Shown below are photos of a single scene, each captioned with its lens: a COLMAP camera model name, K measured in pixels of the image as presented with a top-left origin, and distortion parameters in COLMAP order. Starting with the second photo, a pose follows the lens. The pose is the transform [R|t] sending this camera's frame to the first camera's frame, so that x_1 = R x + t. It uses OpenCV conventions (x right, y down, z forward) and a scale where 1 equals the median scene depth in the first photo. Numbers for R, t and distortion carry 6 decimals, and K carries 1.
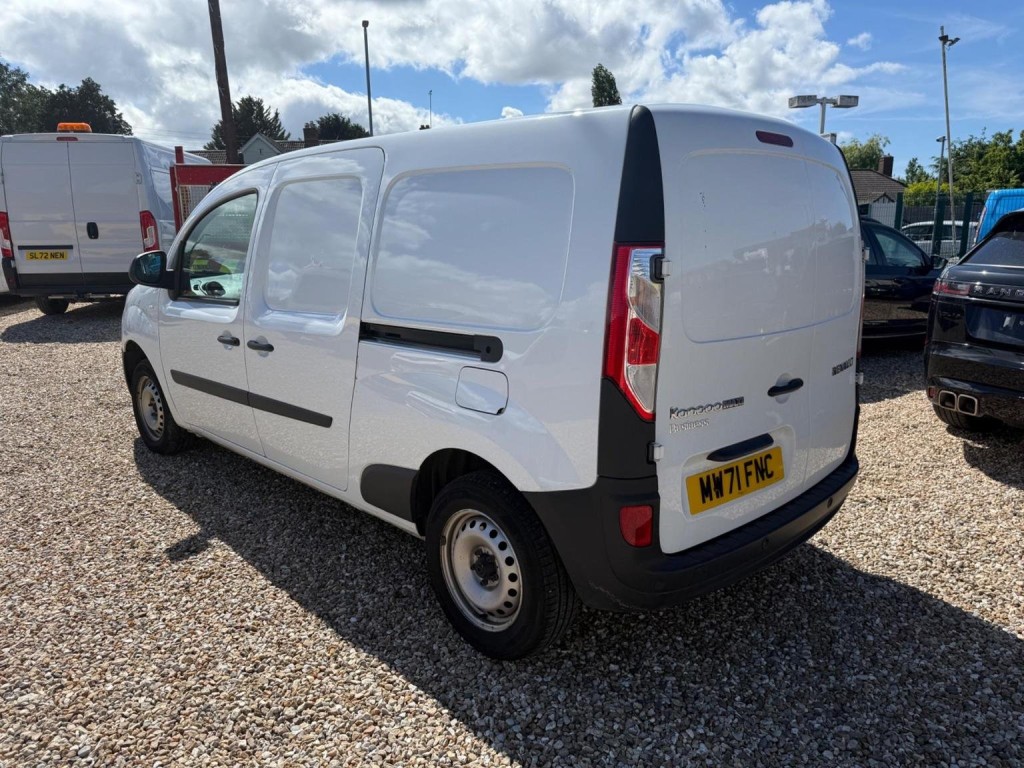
lens RADIAL K [[728.5, 0, 504.5], [0, 728.5, 385.6], [0, 0, 1]] dist [0.018260, -0.022275]
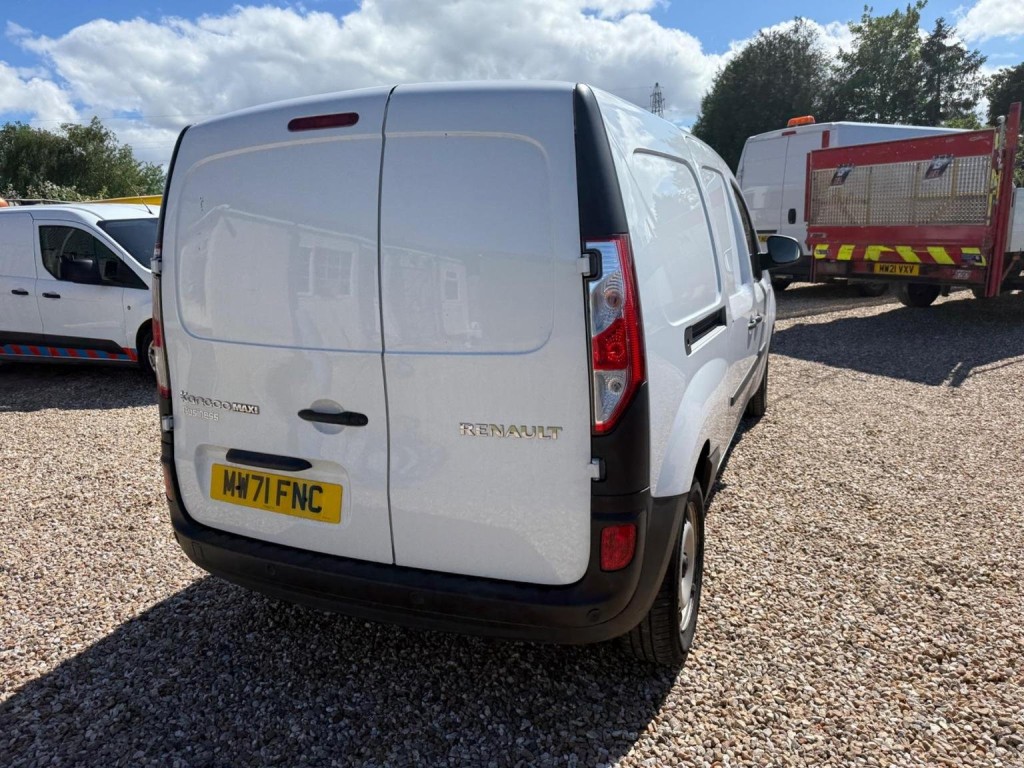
lens RADIAL K [[728.5, 0, 513.6], [0, 728.5, 381.8], [0, 0, 1]] dist [0.018260, -0.022275]
pose [[0.388894, 0.181528, -0.903222, 1.026190], [-0.161741, 0.978622, 0.127042, -0.149290], [0.906974, 0.096683, 0.409940, 0.709419]]
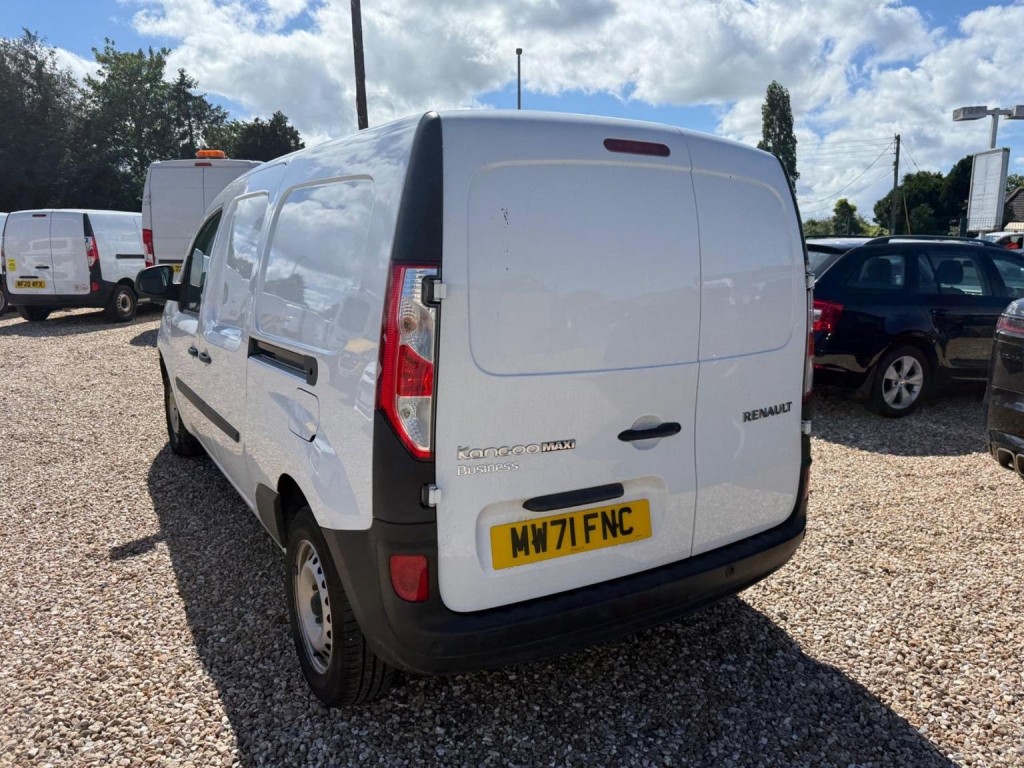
lens RADIAL K [[728.5, 0, 502.4], [0, 728.5, 377.6], [0, 0, 1]] dist [0.018260, -0.022275]
pose [[0.975368, 0.049355, -0.214991, 0.333232], [-0.057478, 0.997844, -0.031692, -0.020307], [0.212964, 0.043269, 0.976102, 0.098962]]
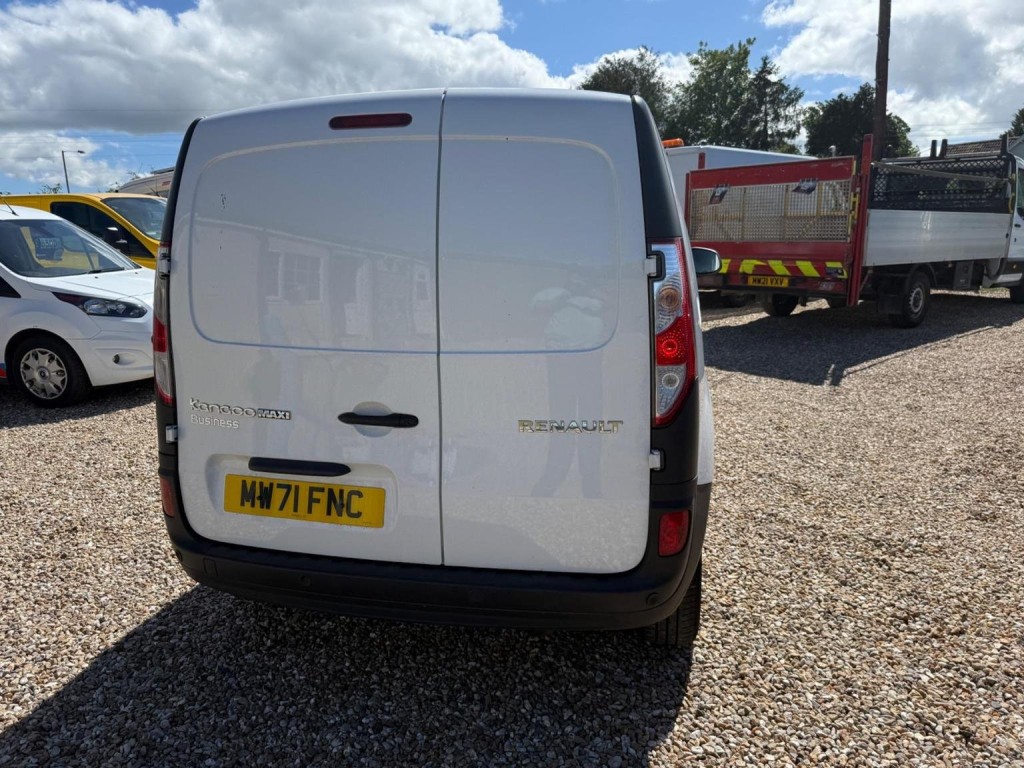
lens RADIAL K [[728.5, 0, 507.9], [0, 728.5, 381.8], [0, 0, 1]] dist [0.018260, -0.022275]
pose [[0.554736, 0.156966, -0.817086, 0.958777], [-0.160469, 0.983790, 0.080045, -0.108714], [0.816405, 0.086713, 0.570932, 0.543309]]
